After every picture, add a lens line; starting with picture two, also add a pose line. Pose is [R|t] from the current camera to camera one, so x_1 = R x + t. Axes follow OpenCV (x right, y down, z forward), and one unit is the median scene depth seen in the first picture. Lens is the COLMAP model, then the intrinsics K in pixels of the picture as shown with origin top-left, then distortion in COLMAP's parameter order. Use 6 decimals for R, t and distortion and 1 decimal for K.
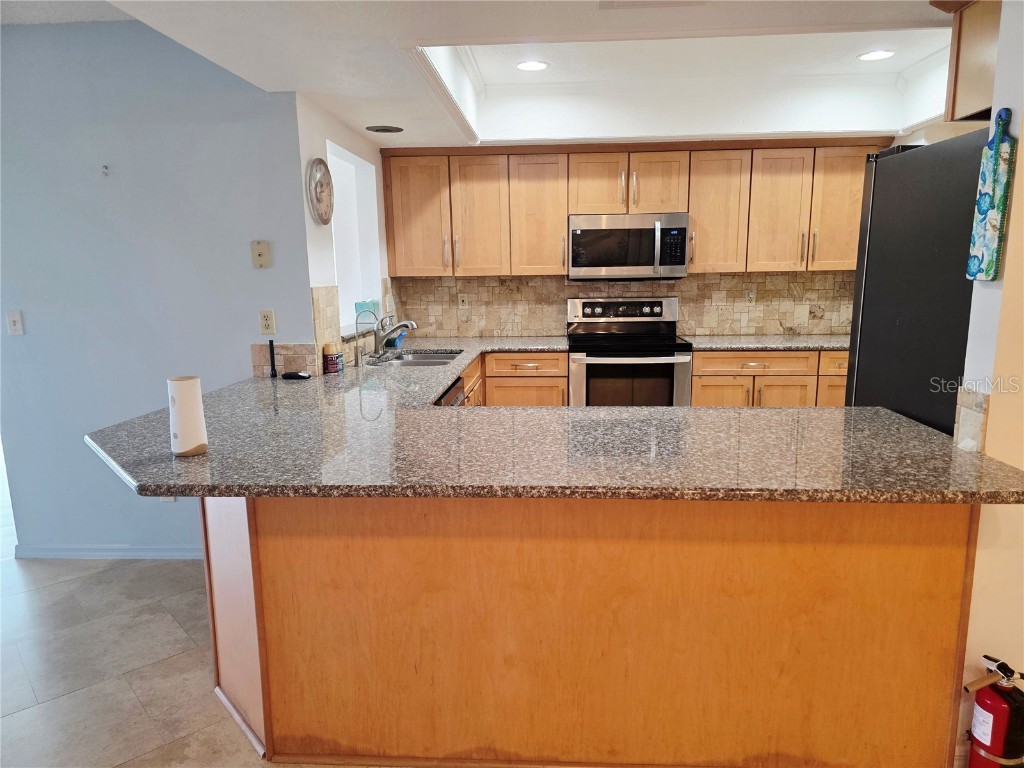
lens RADIAL K [[684.6, 0, 522.1], [0, 684.6, 389.6], [0, 0, 1]] dist [0.076156, -0.076547]
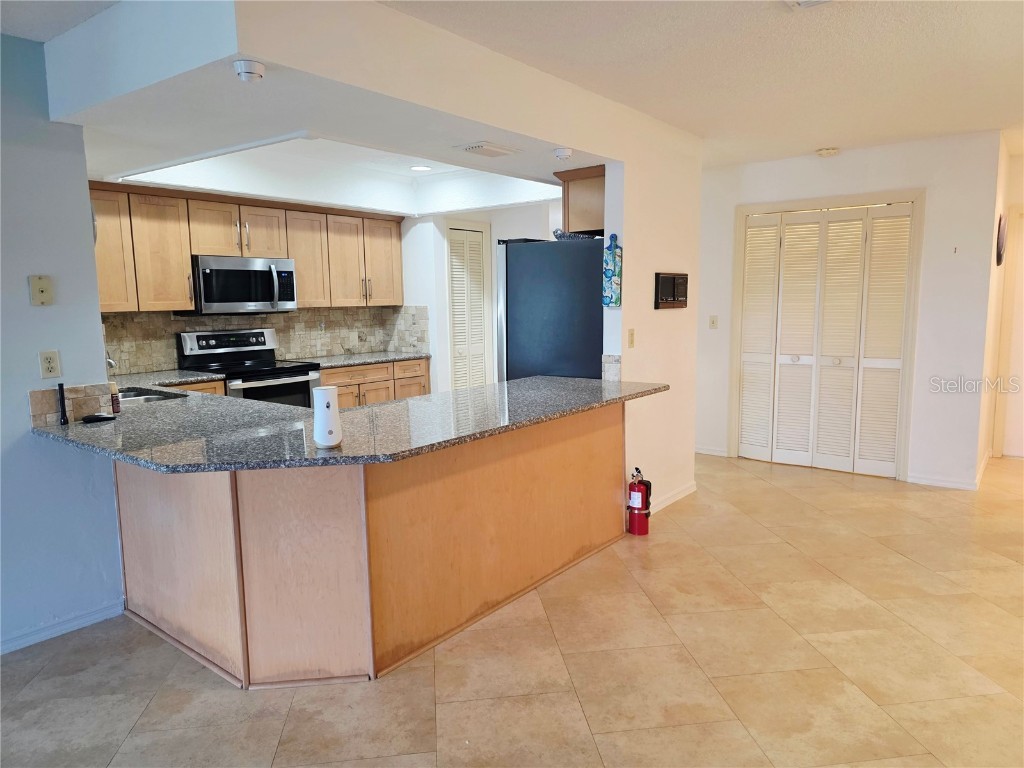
lens RADIAL K [[684.6, 0, 518.9], [0, 684.6, 380.9], [0, 0, 1]] dist [0.076156, -0.076547]
pose [[0.567532, -0.098678, 0.817417, -0.570046], [0.153098, 0.988126, 0.012990, 0.004062], [-0.808992, 0.117773, 0.575900, -0.011546]]
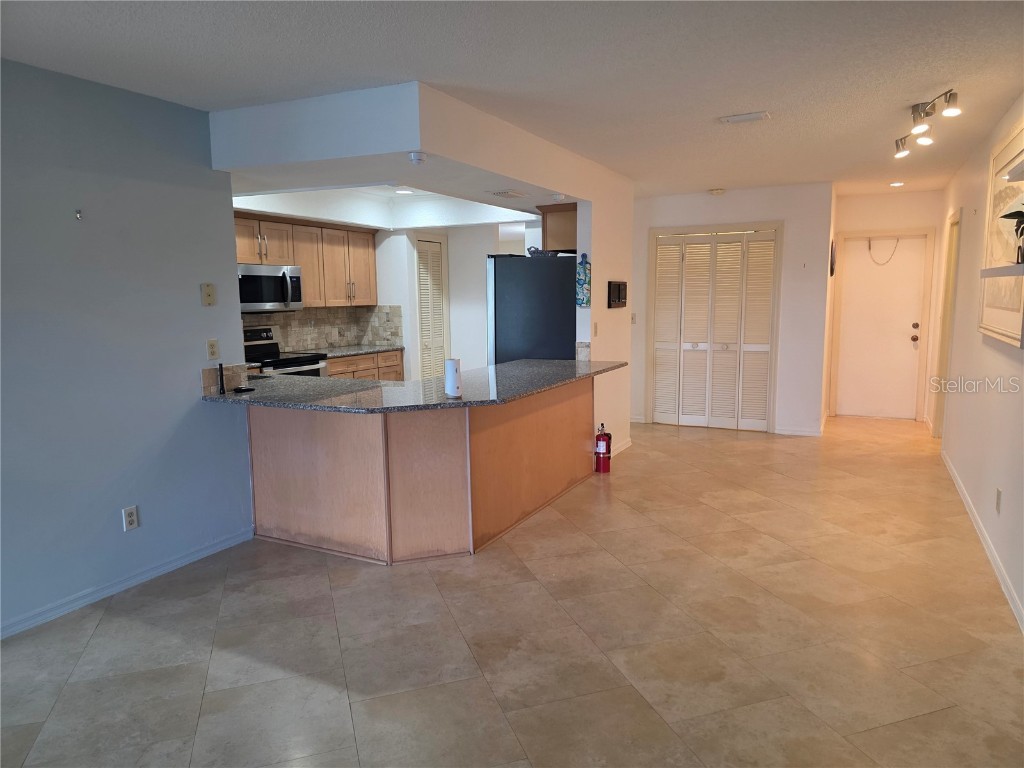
lens RADIAL K [[684.6, 0, 521.8], [0, 684.6, 380.6], [0, 0, 1]] dist [0.076156, -0.076547]
pose [[0.397896, -0.109490, 0.910874, -0.945995], [0.169825, 0.984485, 0.044154, -0.003774], [-0.901575, 0.137121, 0.410317, 0.010580]]
